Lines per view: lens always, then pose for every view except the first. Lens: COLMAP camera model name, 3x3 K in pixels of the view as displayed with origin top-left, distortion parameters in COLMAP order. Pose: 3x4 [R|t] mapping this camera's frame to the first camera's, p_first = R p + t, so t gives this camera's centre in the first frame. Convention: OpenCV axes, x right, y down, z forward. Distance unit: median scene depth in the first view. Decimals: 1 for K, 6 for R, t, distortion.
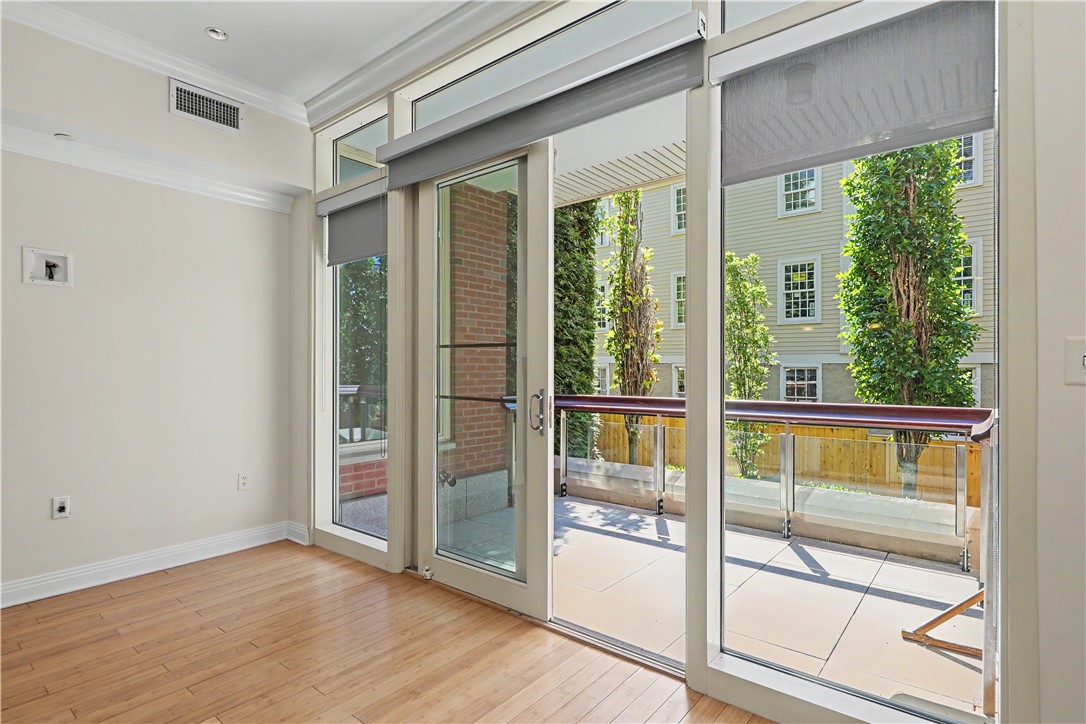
lens RADIAL K [[548.5, 0, 545.6], [0, 548.5, 369.1], [0, 0, 1]] dist [0.001134, -0.000049]
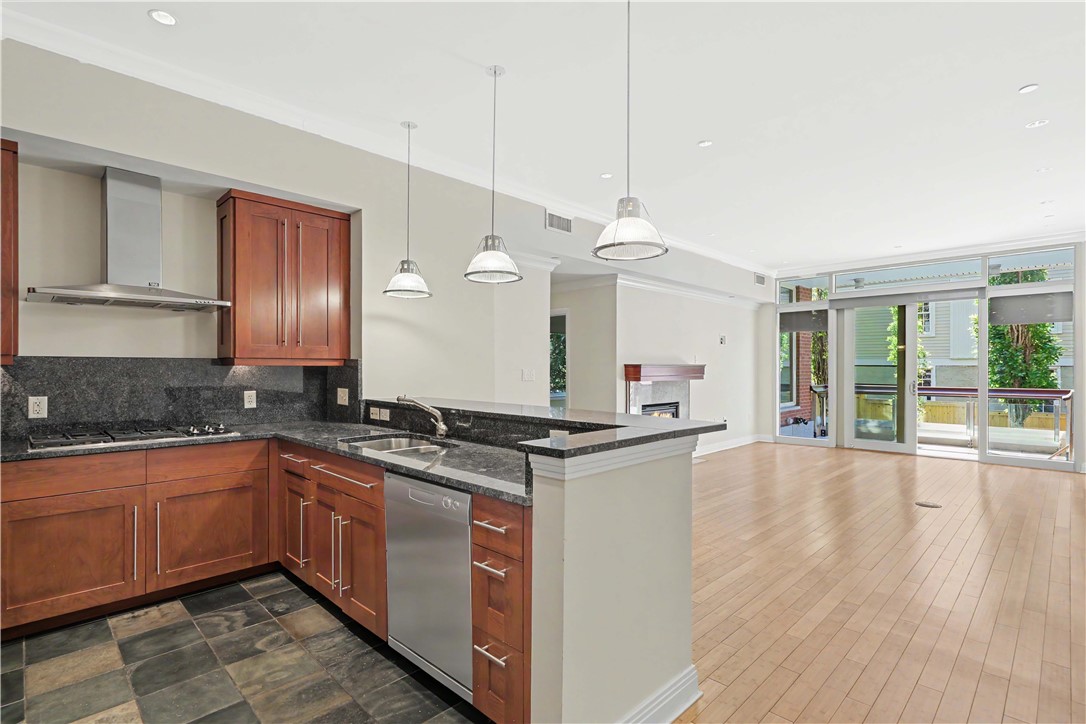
lens RADIAL K [[513.3, 0, 542.4], [0, 513.3, 367.3], [0, 0, 1]] dist [0.008469, -0.002024]
pose [[0.993724, -0.000494, -0.111858, -1.267907], [0.000956, 0.999991, 0.004080, -0.041694], [0.111855, -0.004161, 0.993716, -1.549520]]
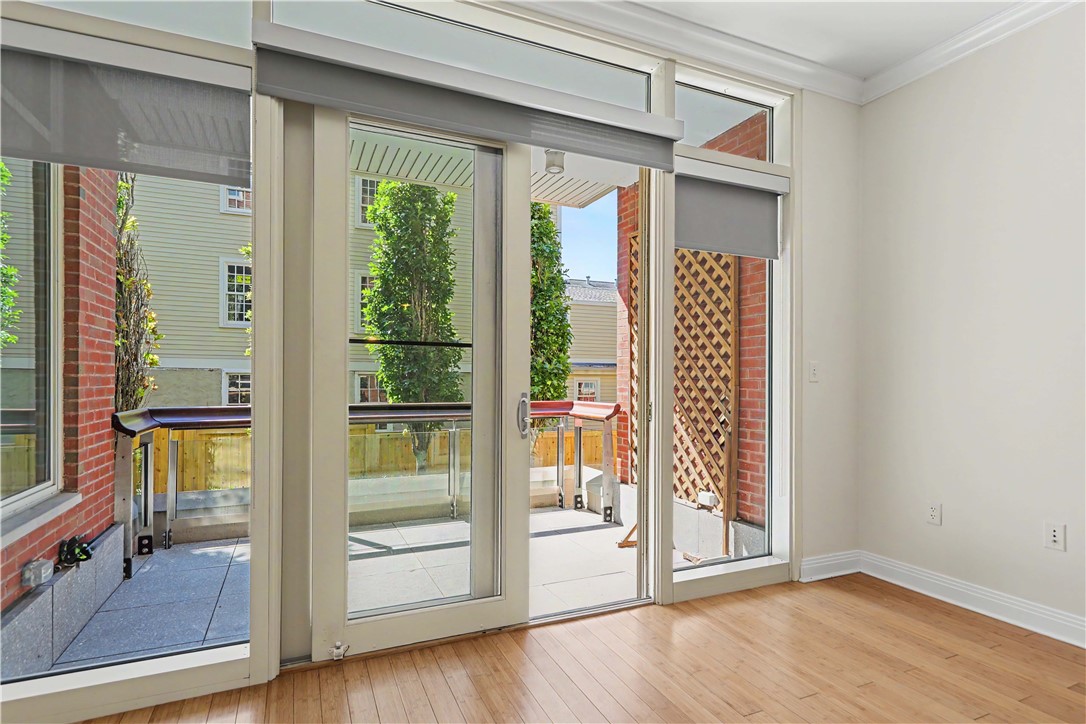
lens RADIAL K [[548.5, 0, 540.9], [0, 548.5, 375.9], [0, 0, 1]] dist [0.001134, -0.000049]
pose [[0.454468, 0.004105, 0.890754, -0.620056], [-0.004578, 0.999987, -0.002273, 0.006485], [-0.890751, -0.003045, 0.454481, 0.363224]]
